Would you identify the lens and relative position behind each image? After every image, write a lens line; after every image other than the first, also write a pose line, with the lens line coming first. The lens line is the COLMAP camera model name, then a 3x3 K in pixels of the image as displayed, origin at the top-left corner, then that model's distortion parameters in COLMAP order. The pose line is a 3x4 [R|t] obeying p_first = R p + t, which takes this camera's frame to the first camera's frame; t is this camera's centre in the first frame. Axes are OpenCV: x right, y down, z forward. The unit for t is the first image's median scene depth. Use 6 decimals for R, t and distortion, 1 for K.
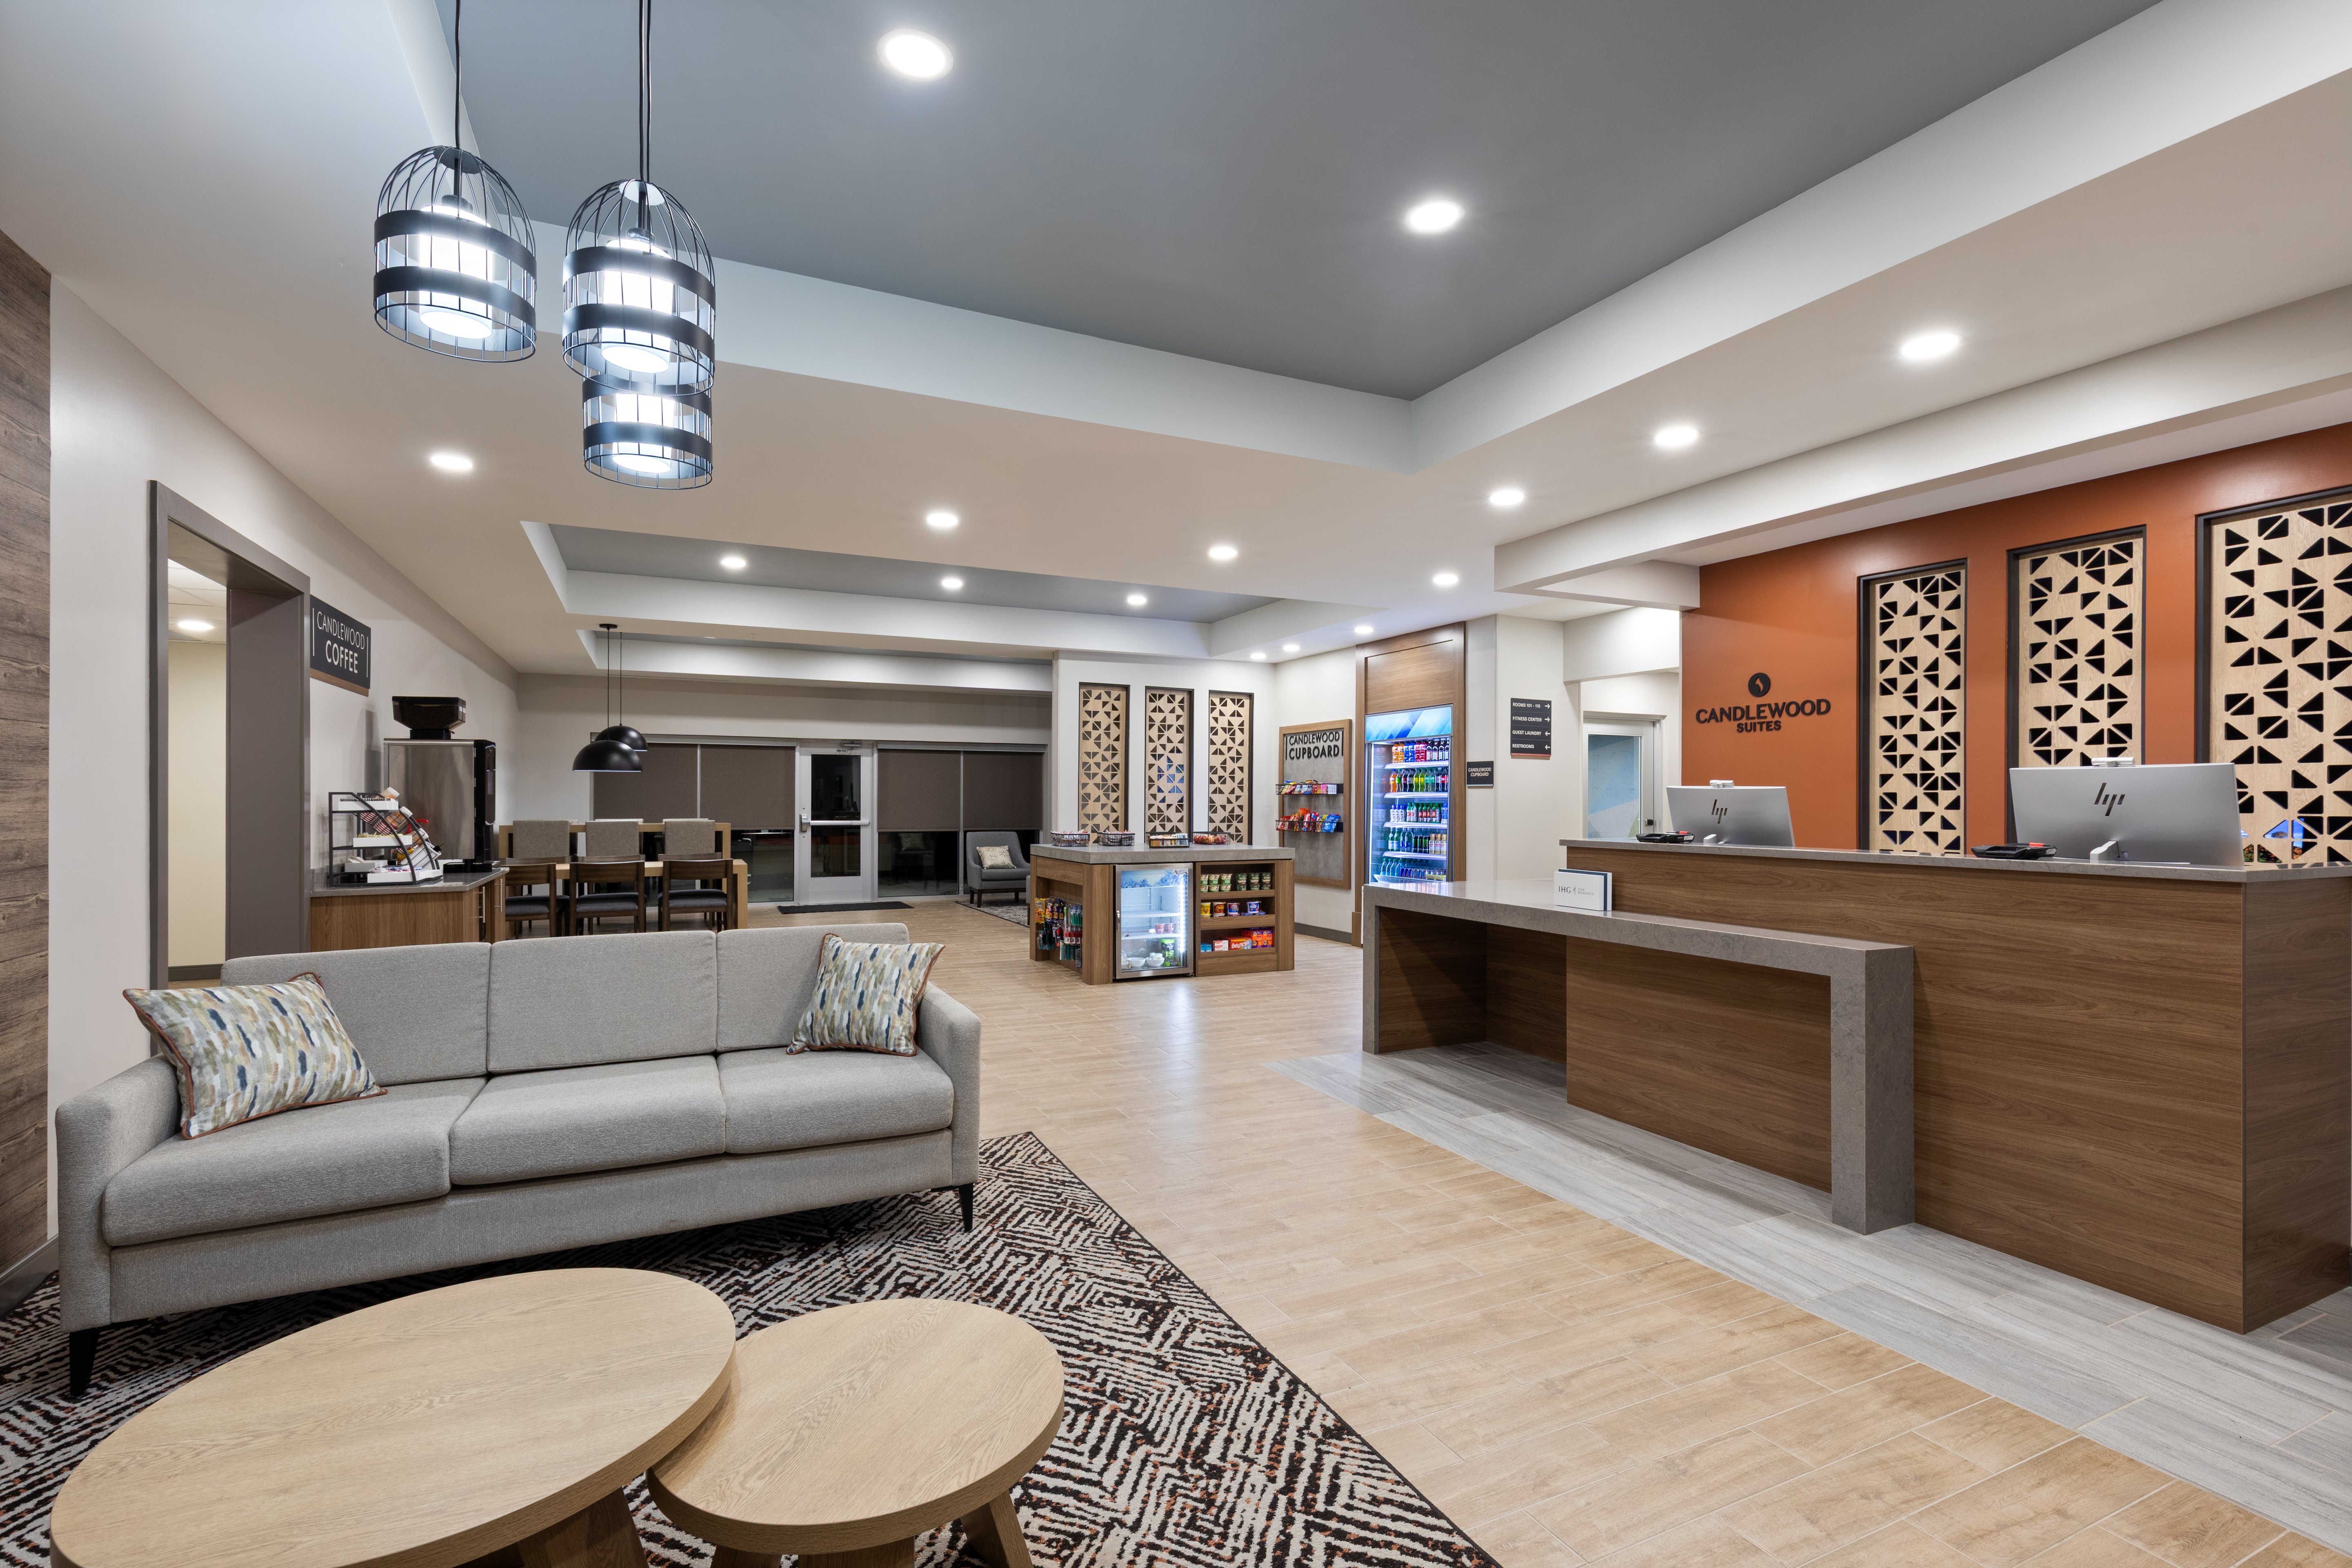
lens RADIAL K [[1070.9, 0, 1170.5], [0, 1070.9, 802.3], [0, 0, 1]] dist [0.010995, -0.000700]
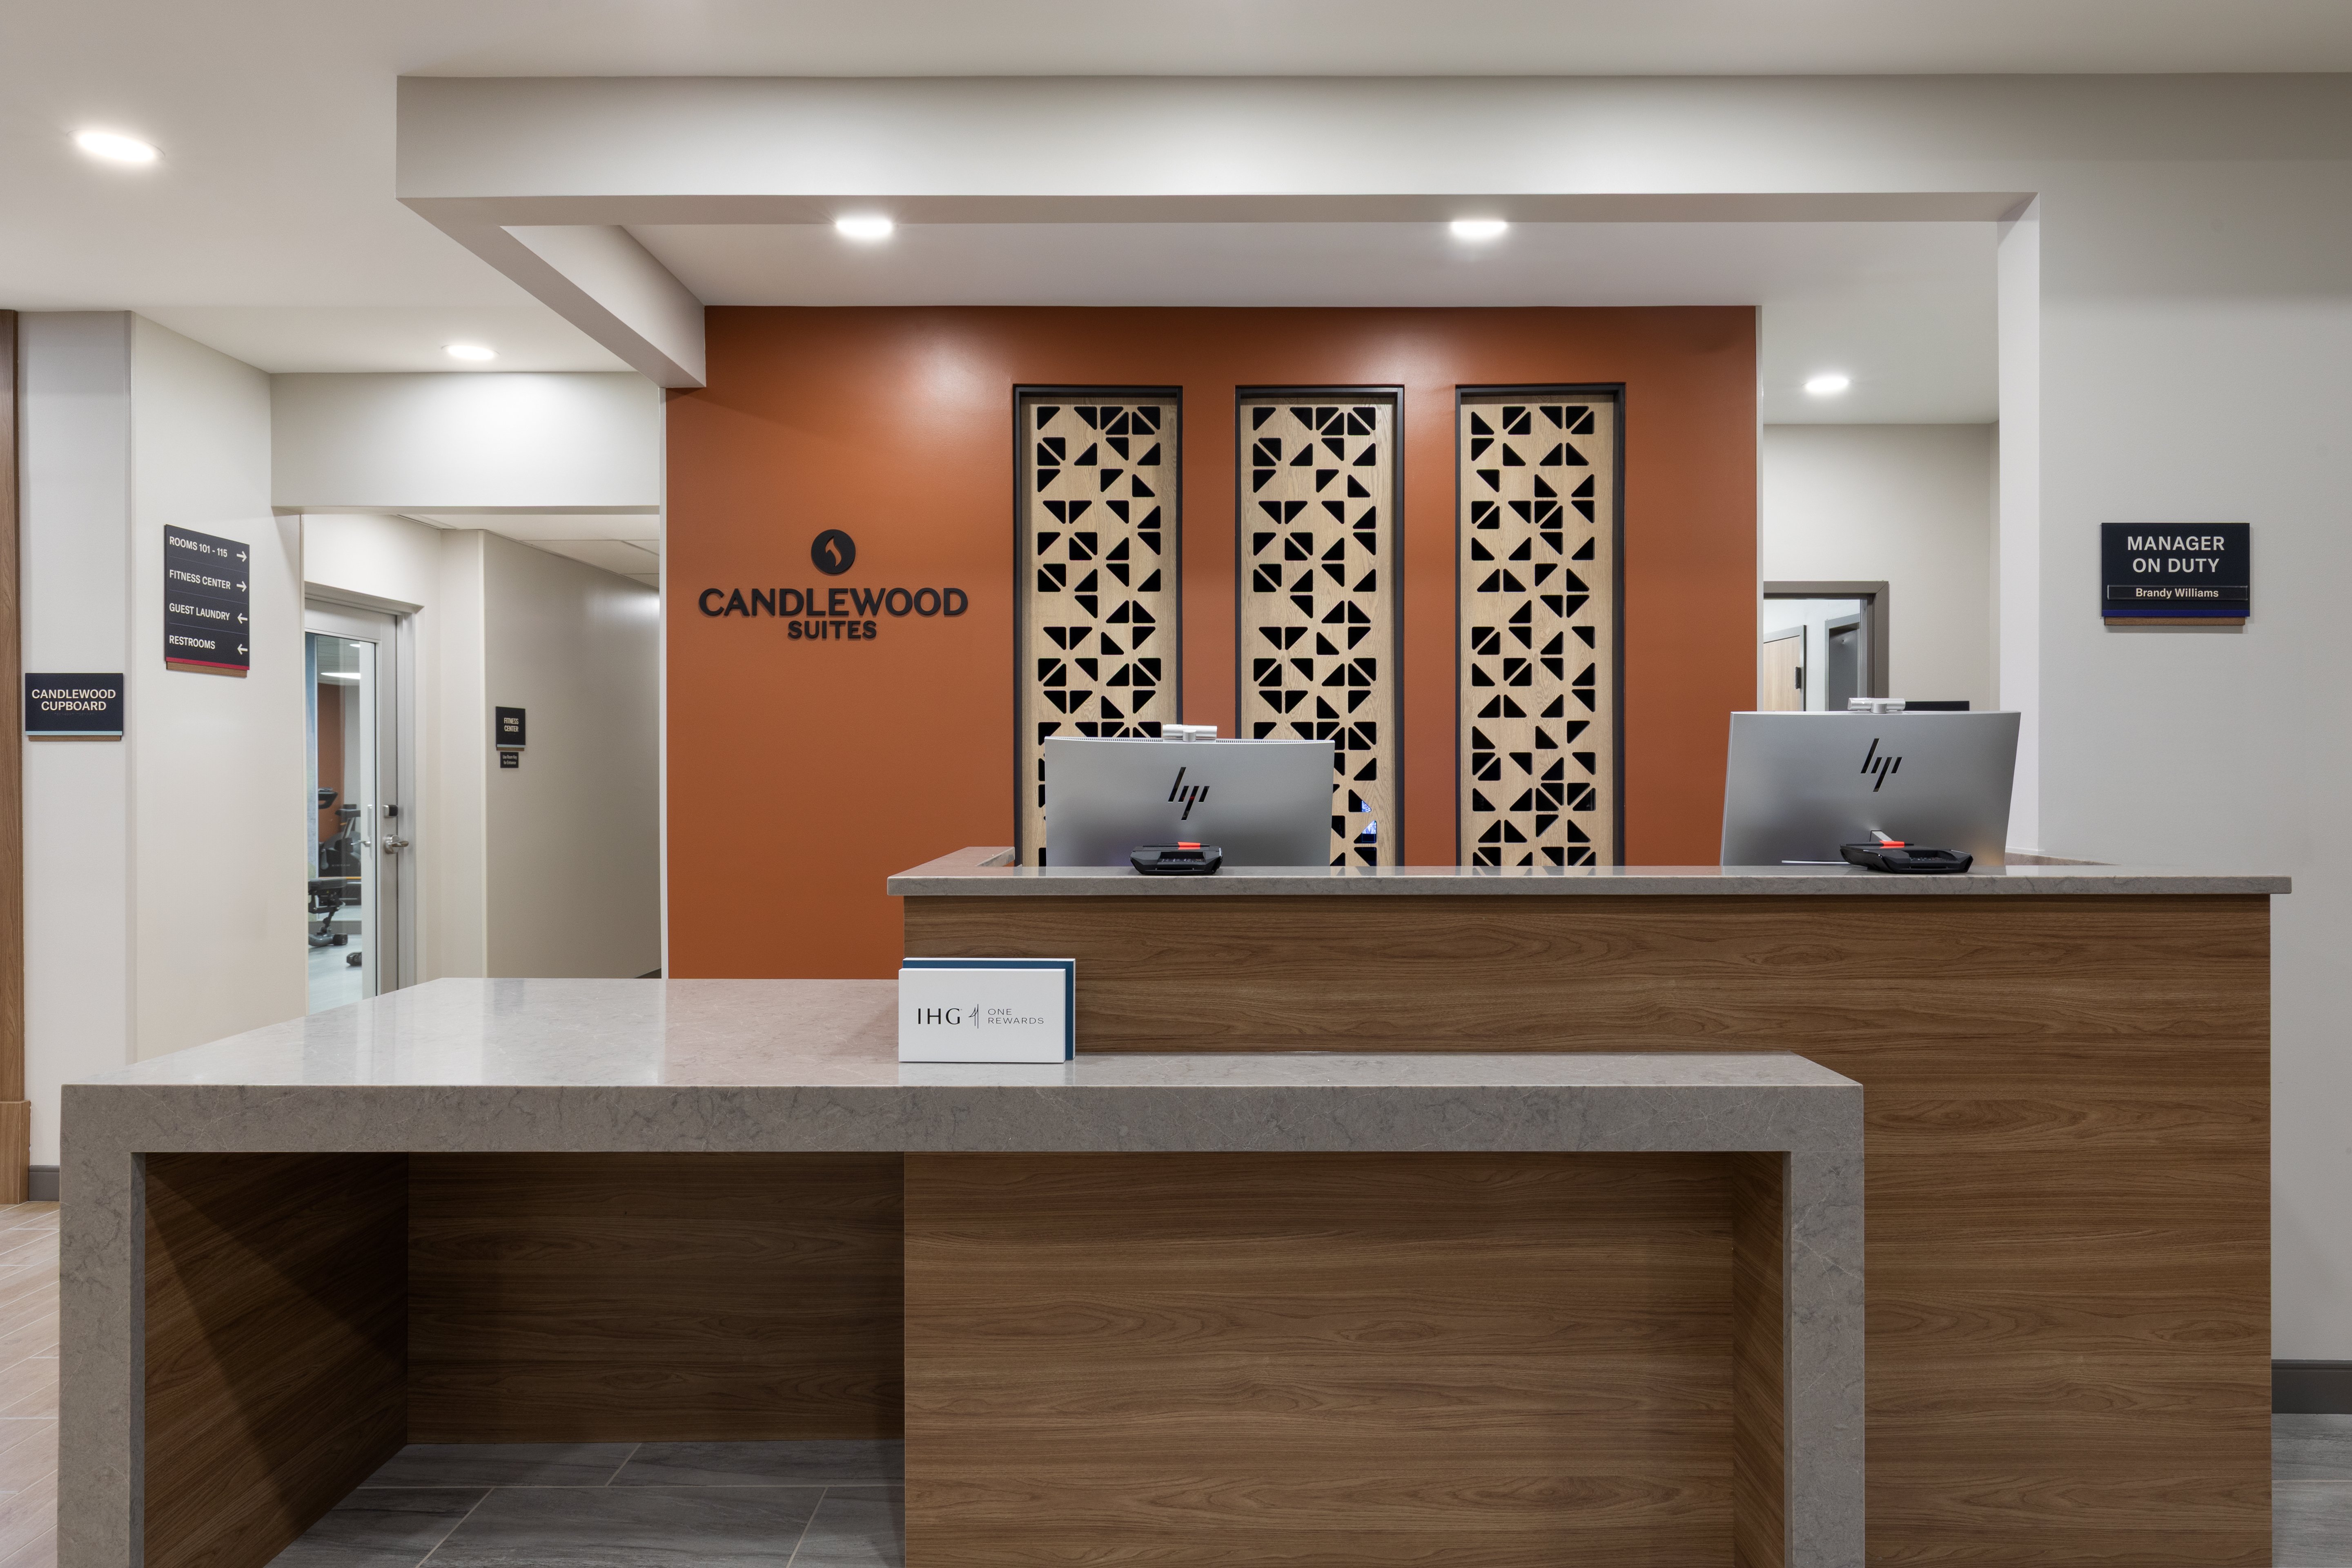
lens RADIAL K [[1446.9, 0, 1182.4], [0, 1446.9, 760.1], [0, 0, 1]] dist [0.007610, -0.001751]
pose [[0.424246, -0.002964, 0.905542, -0.046138], [0.006679, 0.999978, 0.000144, -0.006224], [-0.905522, 0.005987, 0.424256, 0.744562]]
